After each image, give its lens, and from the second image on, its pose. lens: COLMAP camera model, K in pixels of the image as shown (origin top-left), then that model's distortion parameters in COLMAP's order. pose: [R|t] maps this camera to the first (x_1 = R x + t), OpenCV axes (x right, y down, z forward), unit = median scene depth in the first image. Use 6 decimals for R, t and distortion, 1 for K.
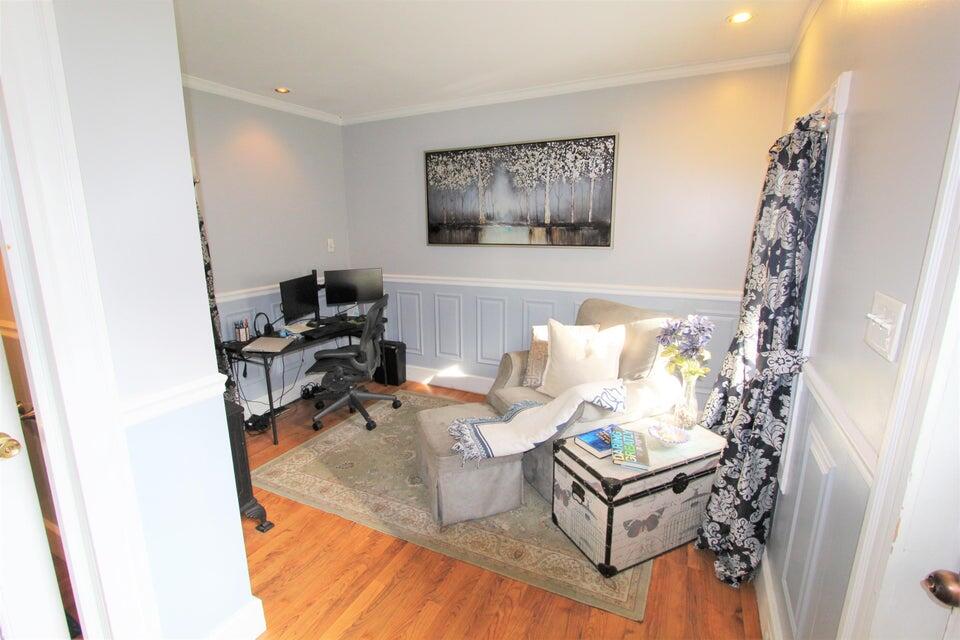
lens RADIAL K [[440.7, 0, 477.2], [0, 440.7, 317.6], [0, 0, 1]] dist [-0.013523, 0.001684]
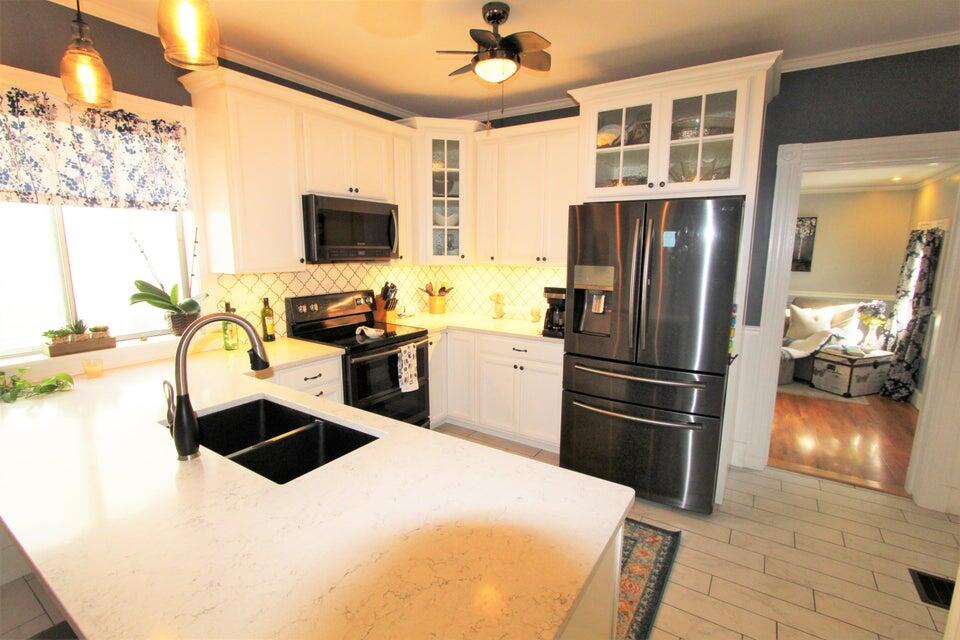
lens RADIAL K [[440.7, 0, 481.6], [0, 440.7, 319.1], [0, 0, 1]] dist [-0.013523, 0.001684]
pose [[0.995079, 0.036451, -0.092132, -1.449959], [-0.041625, 0.997625, -0.054878, 0.322611], [0.089913, 0.058443, 0.994233, -1.578623]]
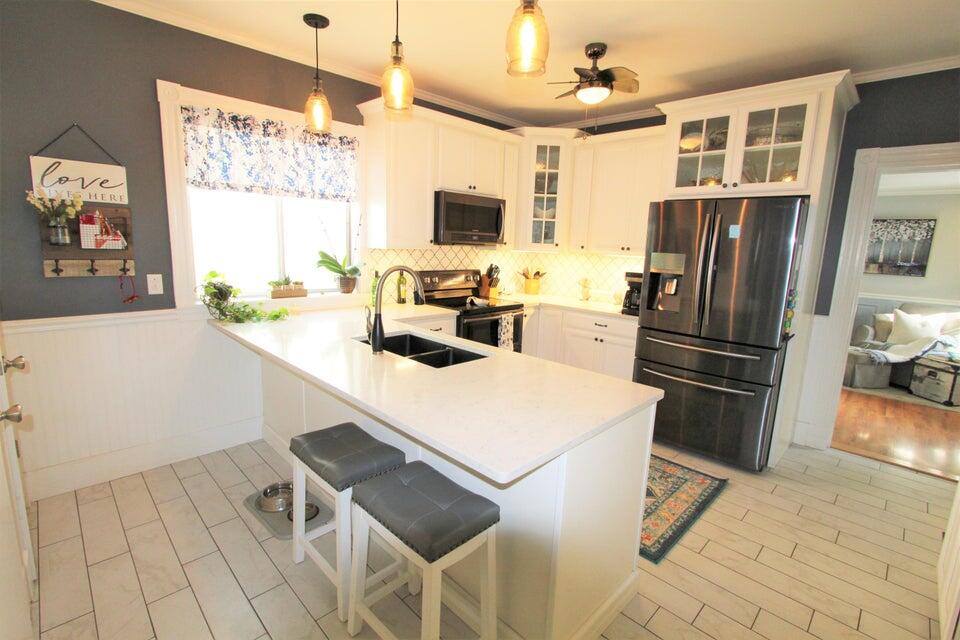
lens RADIAL K [[440.7, 0, 480.9], [0, 440.7, 318.1], [0, 0, 1]] dist [-0.013523, 0.001684]
pose [[0.952301, 0.101299, -0.287856, -1.404485], [-0.115855, 0.992686, -0.033943, 0.435615], [0.282312, 0.065674, 0.957072, -1.912604]]
